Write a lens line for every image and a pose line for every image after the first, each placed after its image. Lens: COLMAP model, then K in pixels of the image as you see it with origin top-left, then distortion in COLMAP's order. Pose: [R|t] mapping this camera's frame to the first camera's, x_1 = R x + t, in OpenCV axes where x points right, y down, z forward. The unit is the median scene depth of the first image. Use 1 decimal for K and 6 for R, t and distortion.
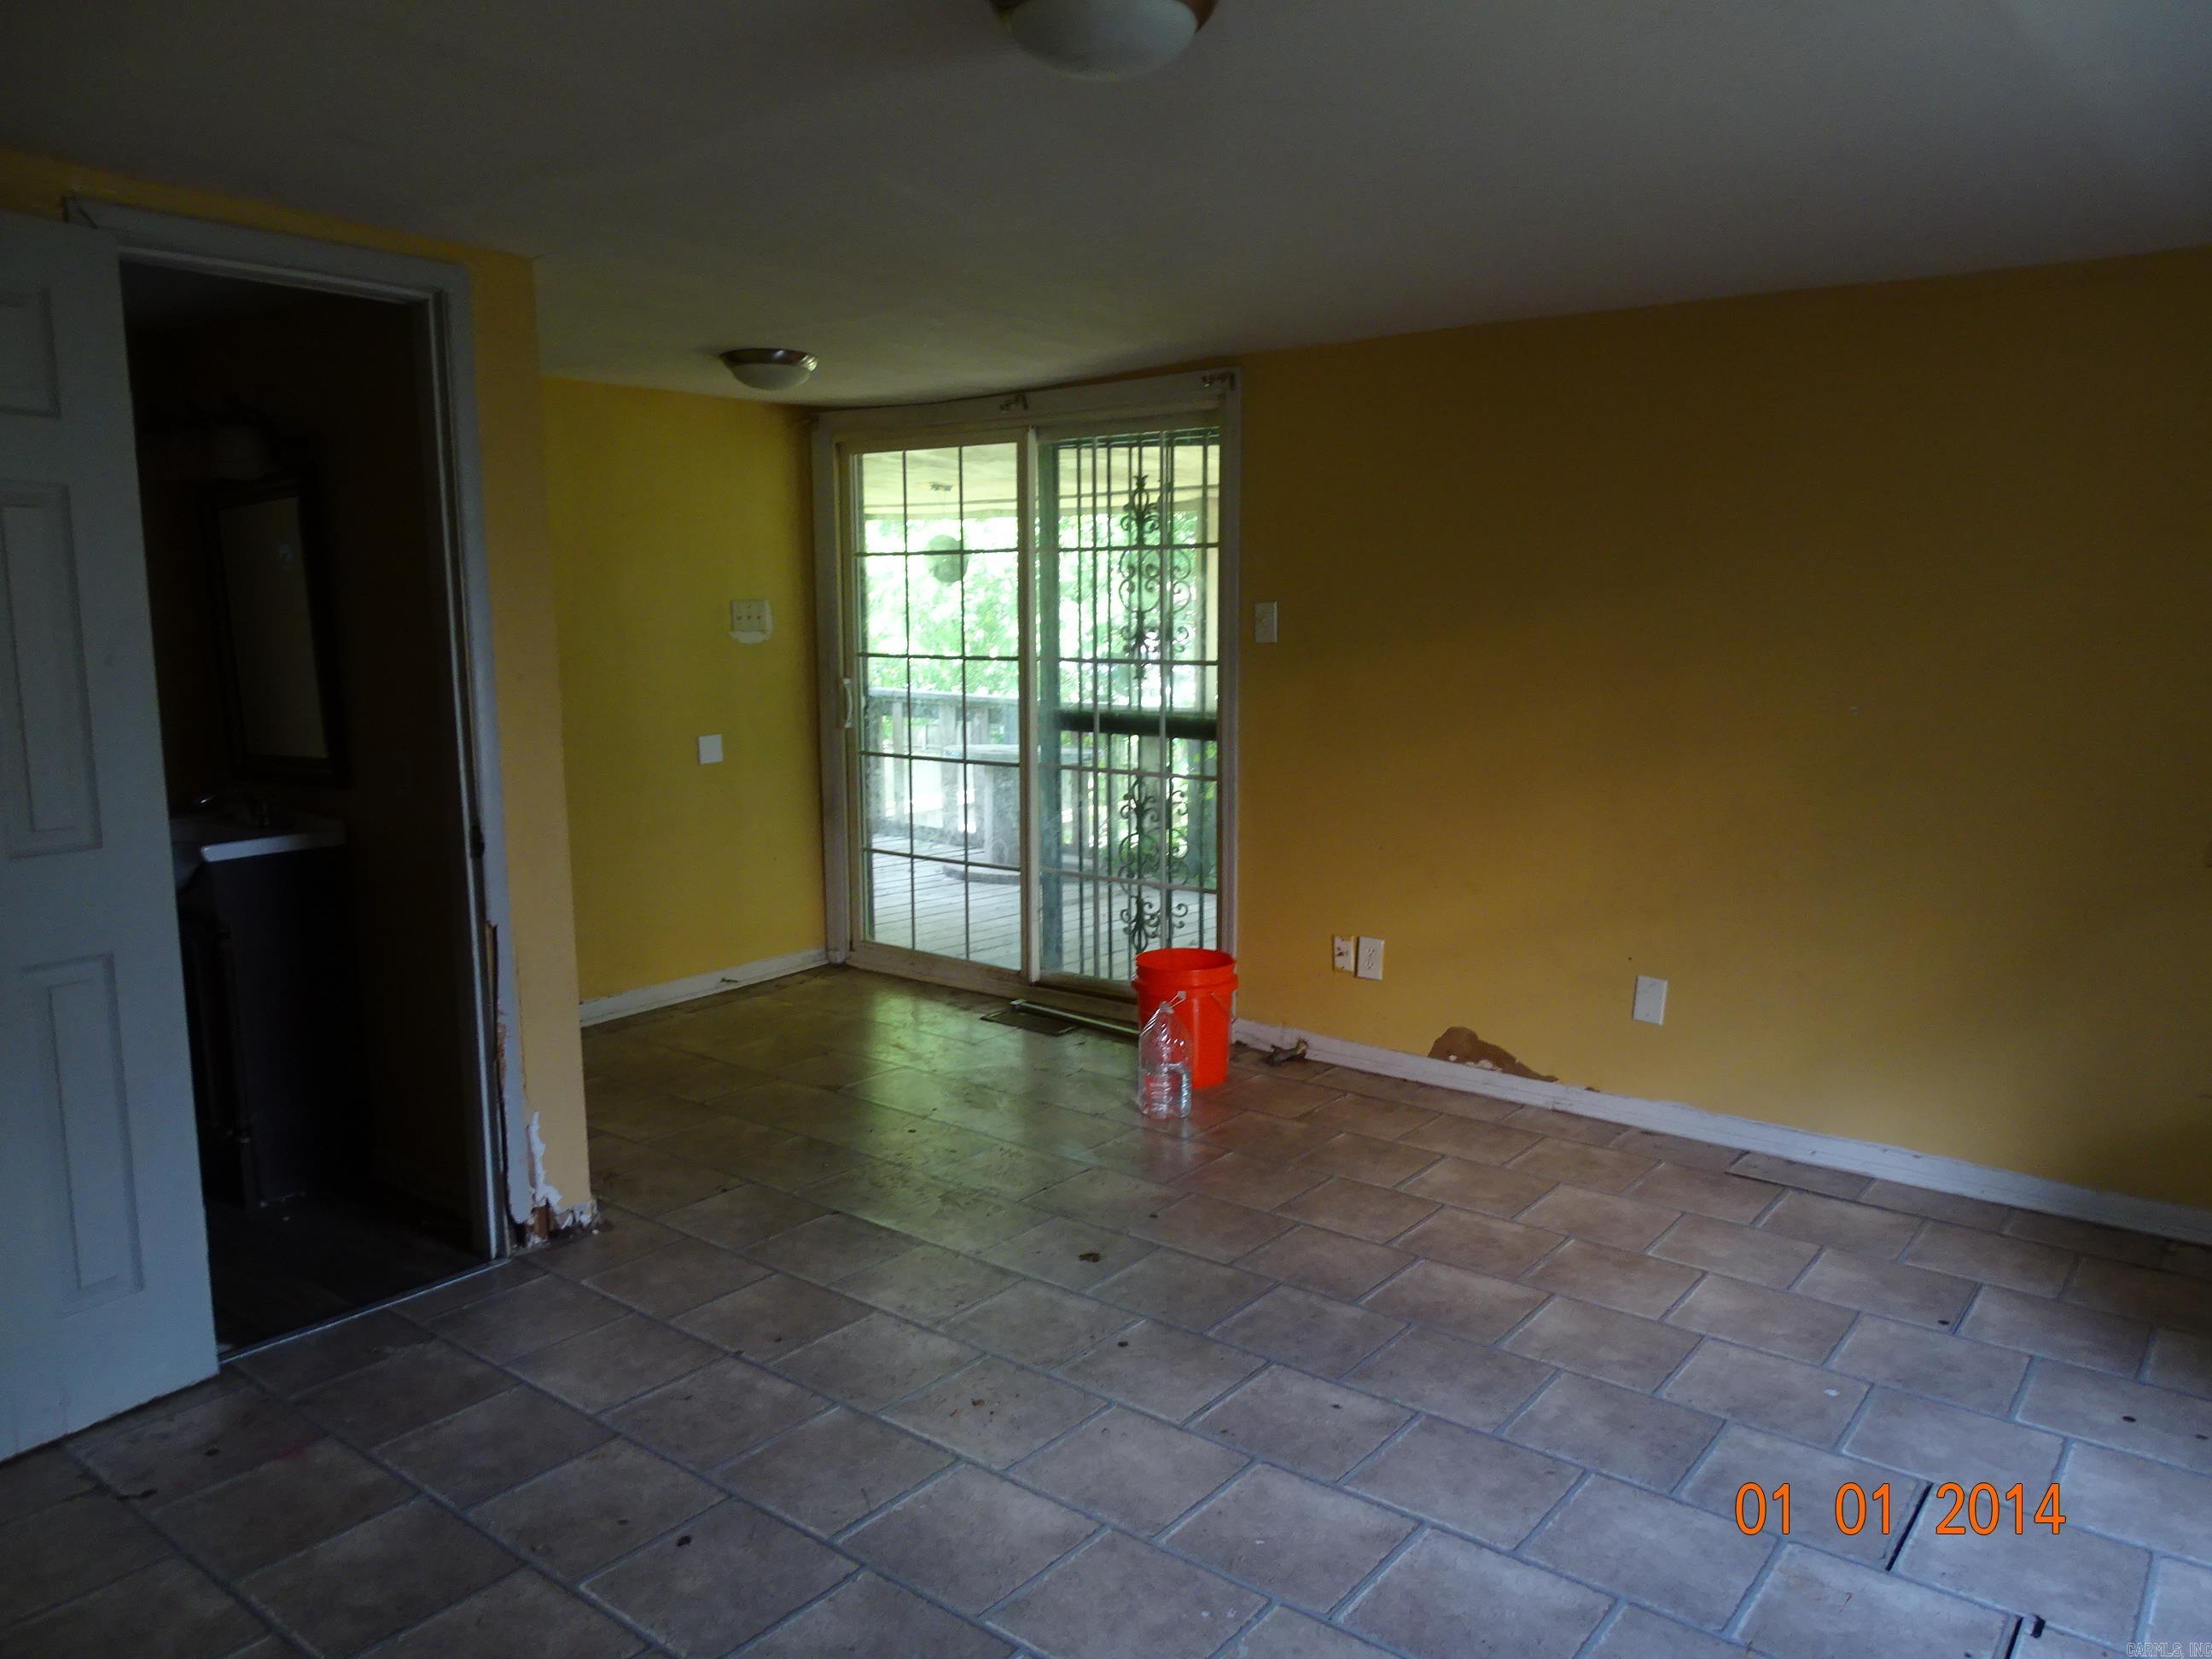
lens RADIAL K [[1599.0, 0, 1106.0], [0, 1599.0, 829.5], [0, 0, 1]] dist [-0.005769, 0.002048]
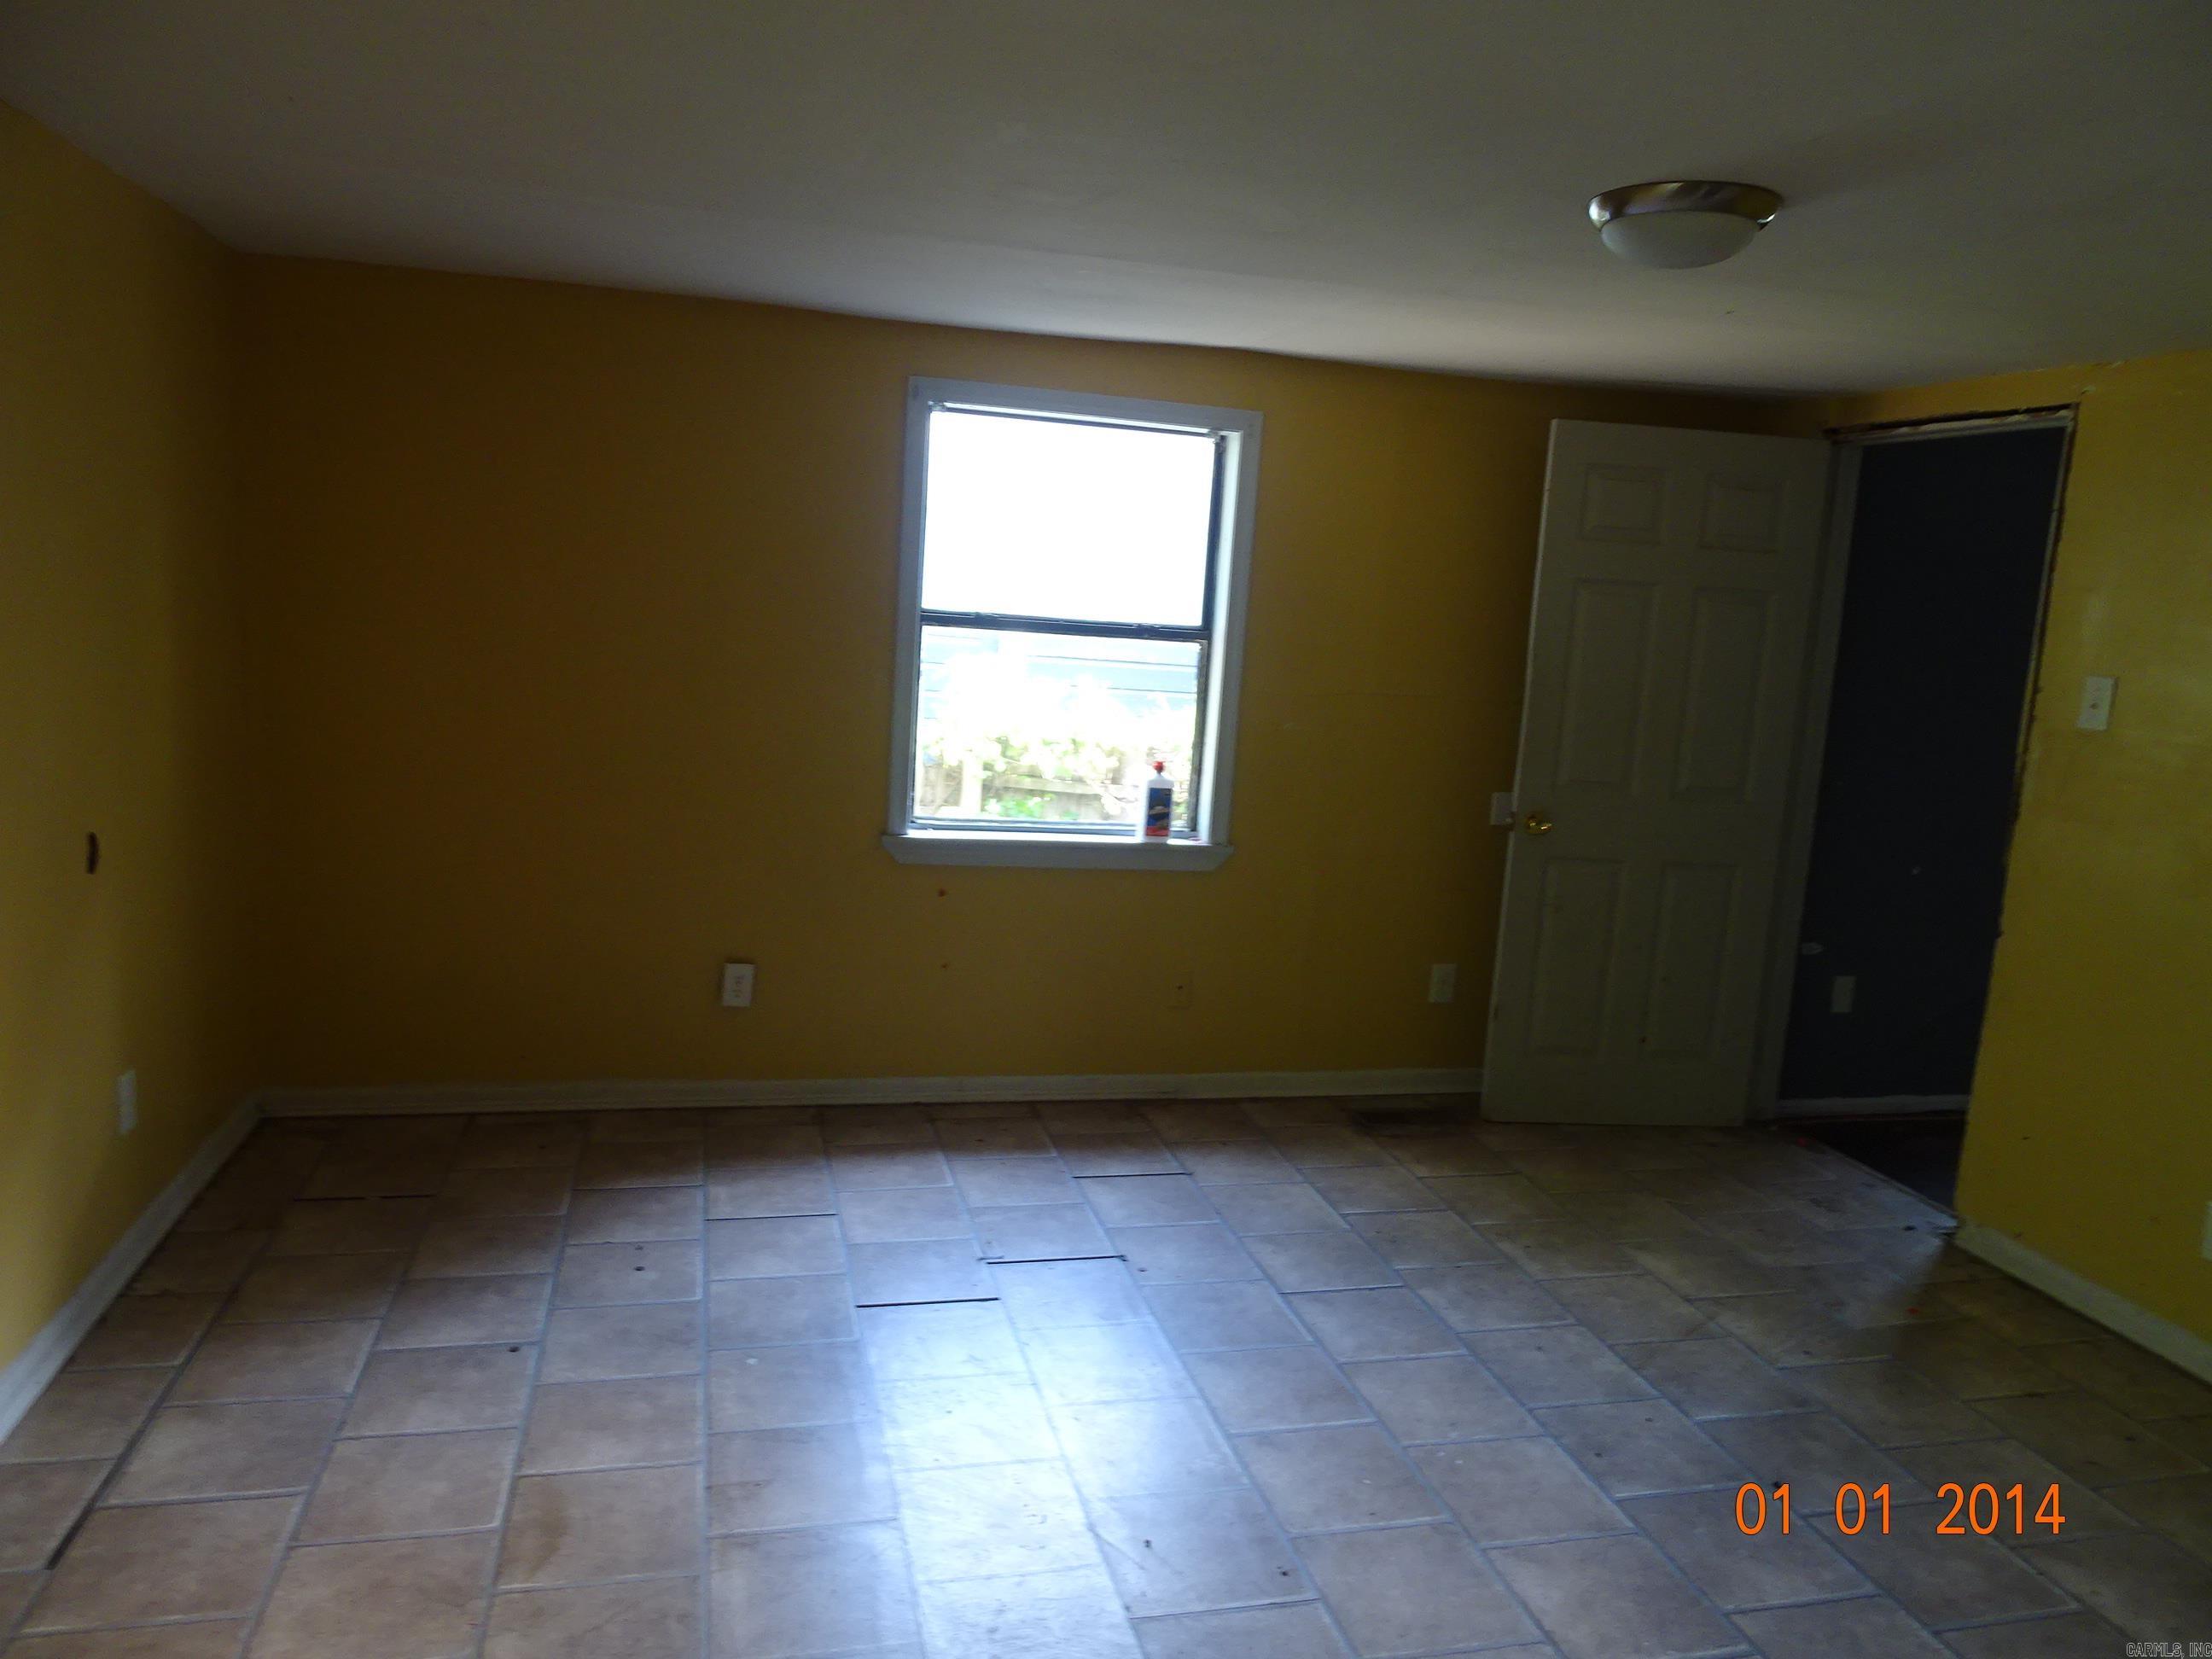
lens RADIAL K [[1599.0, 0, 1106.0], [0, 1599.0, 829.5], [0, 0, 1]] dist [-0.005769, 0.002048]
pose [[-0.797513, -0.143950, 0.585876, -0.287031], [0.018057, 0.964986, 0.261678, -0.247050], [-0.603031, 0.219270, -0.766990, 1.512569]]
